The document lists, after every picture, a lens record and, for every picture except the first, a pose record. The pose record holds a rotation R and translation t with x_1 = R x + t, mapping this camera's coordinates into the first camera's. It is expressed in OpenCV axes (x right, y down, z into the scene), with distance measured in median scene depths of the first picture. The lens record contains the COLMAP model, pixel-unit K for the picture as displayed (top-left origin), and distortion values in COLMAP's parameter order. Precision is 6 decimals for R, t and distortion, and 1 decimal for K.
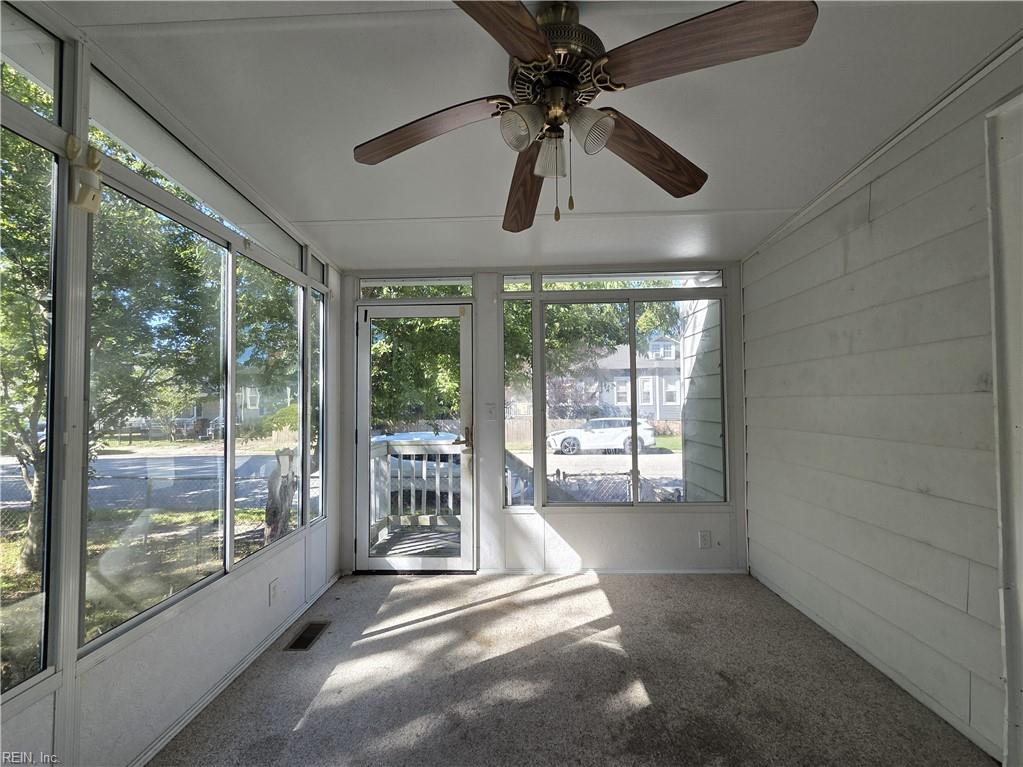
lens RADIAL K [[422.6, 0, 510.4], [0, 422.6, 391.4], [0, 0, 1]] dist [0.003889, 0.000440]
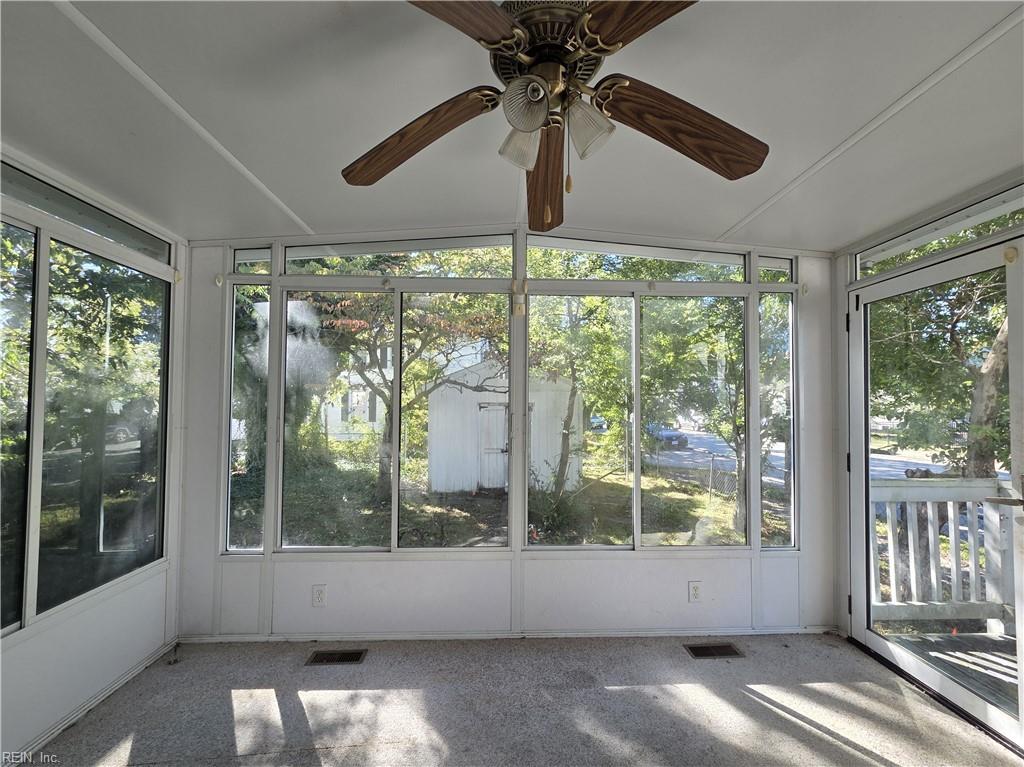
lens RADIAL K [[423.0, 0, 510.9], [0, 423.0, 391.4], [0, 0, 1]] dist [0.003889, 0.000440]
pose [[0.087462, -0.020370, -0.995960, 0.367870], [0.020436, 0.999617, -0.018650, -0.020714], [0.995958, -0.018722, 0.087845, 0.333942]]
